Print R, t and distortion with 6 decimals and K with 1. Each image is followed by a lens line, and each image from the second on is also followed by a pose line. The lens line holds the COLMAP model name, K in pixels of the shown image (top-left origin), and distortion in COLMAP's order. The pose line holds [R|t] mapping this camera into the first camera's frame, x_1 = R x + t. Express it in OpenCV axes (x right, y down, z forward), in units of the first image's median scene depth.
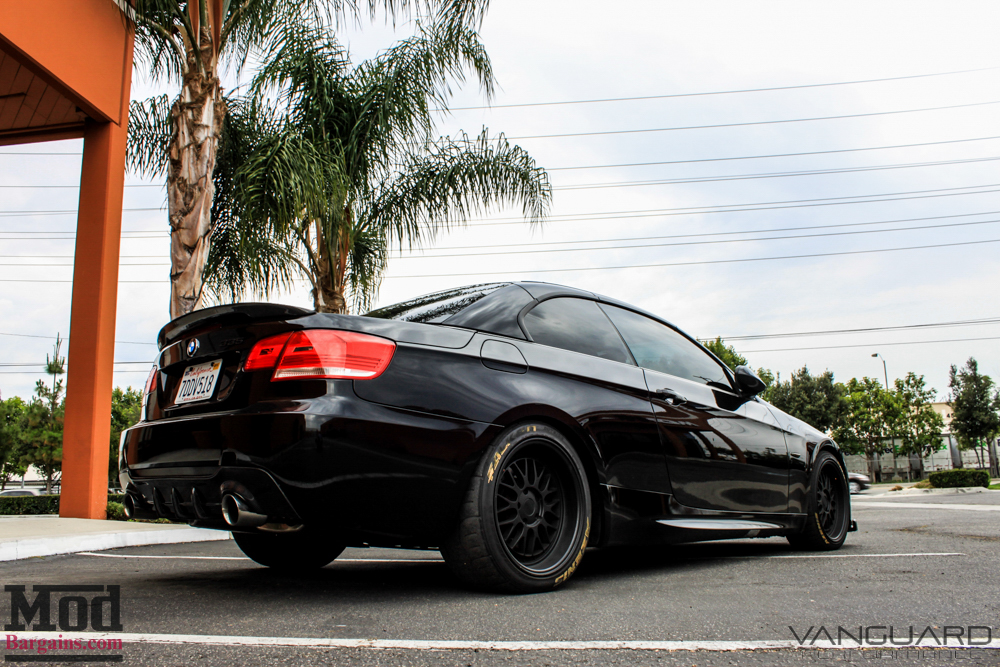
lens RADIAL K [[804.0, 0, 500.0], [0, 804.0, 333.5], [0, 0, 1]] dist [-0.040123, -0.002794]
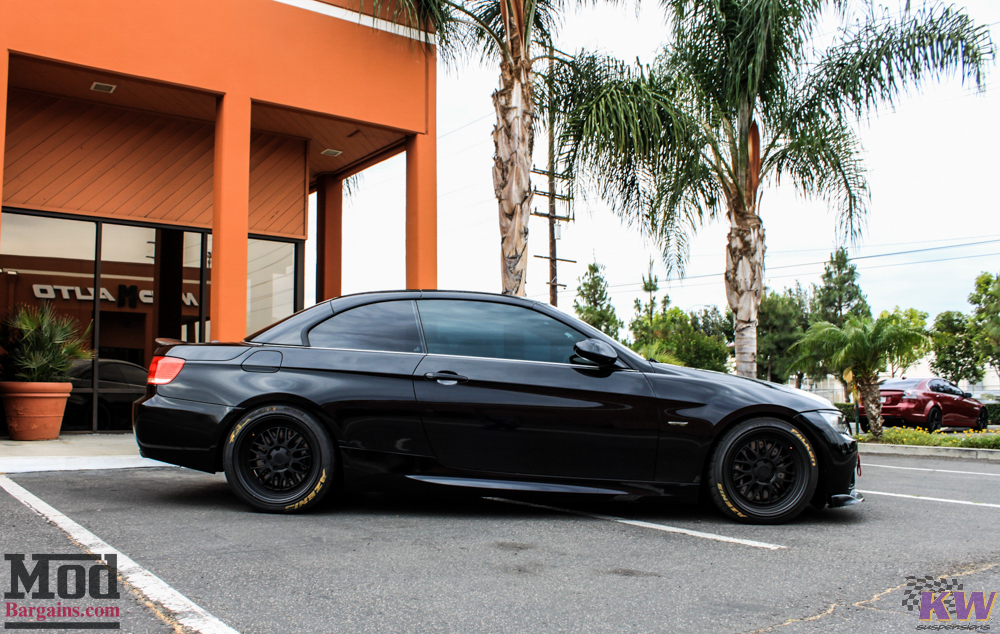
lens RADIAL K [[872.2, 0, 500.0], [0, 872.2, 317.0], [0, 0, 1]] dist [-0.012146, -0.005305]
pose [[0.704738, -0.036891, -0.708508, 0.520312], [0.112683, 0.991791, 0.060443, -0.036464], [0.700462, -0.122433, 0.703110, 0.052652]]
